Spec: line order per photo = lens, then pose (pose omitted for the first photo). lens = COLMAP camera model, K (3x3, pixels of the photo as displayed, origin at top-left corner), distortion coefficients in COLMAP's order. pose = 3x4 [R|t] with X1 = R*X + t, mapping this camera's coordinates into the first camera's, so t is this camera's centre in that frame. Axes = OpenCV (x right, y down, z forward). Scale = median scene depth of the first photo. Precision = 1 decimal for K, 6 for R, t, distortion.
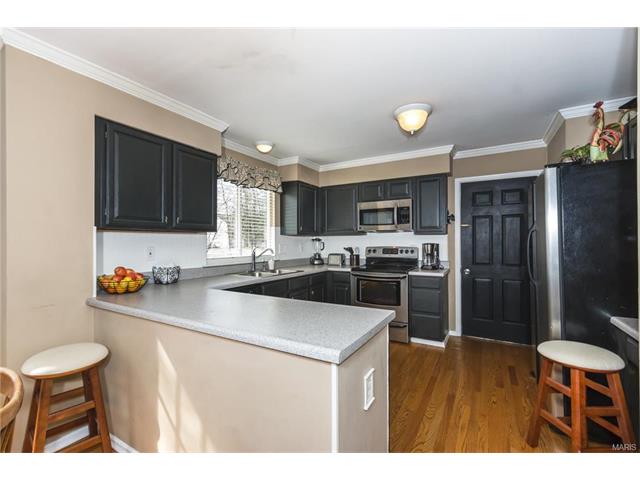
lens RADIAL K [[289.0, 0, 315.8], [0, 289.0, 239.6], [0, 0, 1]] dist [0.008459, 0.000157]
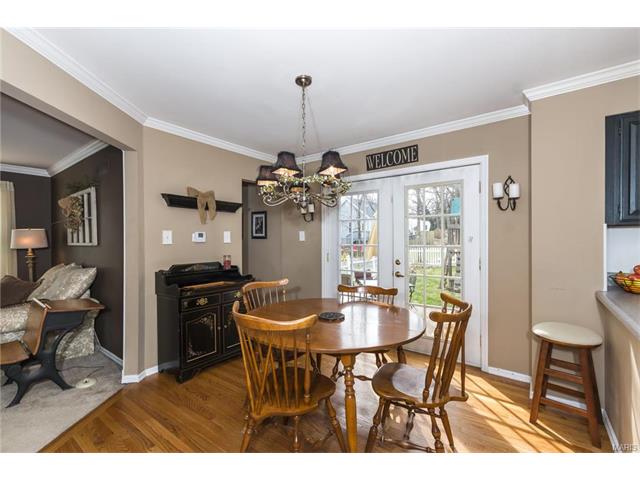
lens RADIAL K [[289.0, 0, 315.8], [0, 289.0, 239.6], [0, 0, 1]] dist [0.008459, 0.000157]
pose [[-0.121955, 0.002209, -0.992533, 0.207760], [0.010193, 0.999948, 0.000973, 0.000524], [0.992483, -0.009998, -0.121972, 0.048757]]
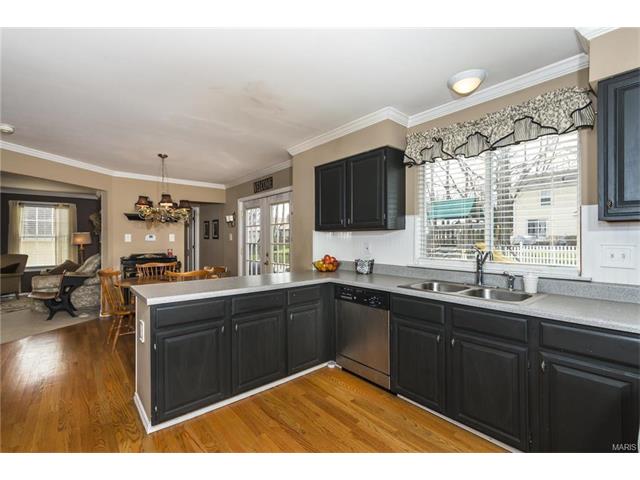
lens RADIAL K [[289.0, 0, 315.8], [0, 289.0, 239.6], [0, 0, 1]] dist [0.008459, 0.000157]
pose [[-0.338652, 0.003529, -0.940905, 0.452541], [0.009260, 0.999957, 0.000418, 0.005829], [0.940866, -0.008572, -0.338670, 0.811239]]
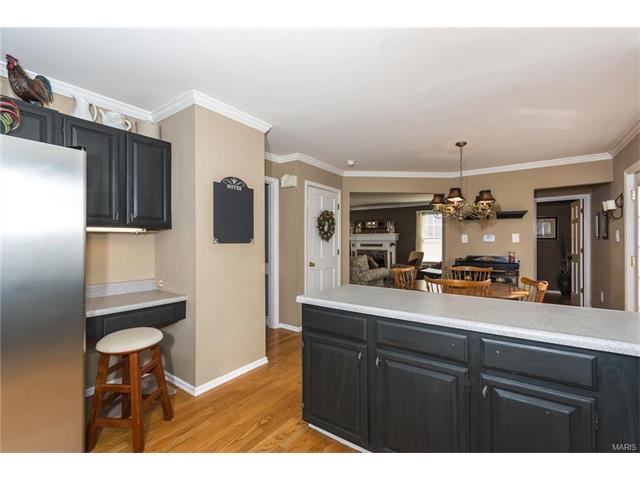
lens RADIAL K [[289.0, 0, 315.8], [0, 289.0, 239.6], [0, 0, 1]] dist [0.008459, 0.000157]
pose [[-0.995784, 0.003688, 0.091659, 0.039448], [0.002687, 0.999936, -0.011033, 0.007889], [-0.091694, -0.010740, -0.995729, 0.885006]]
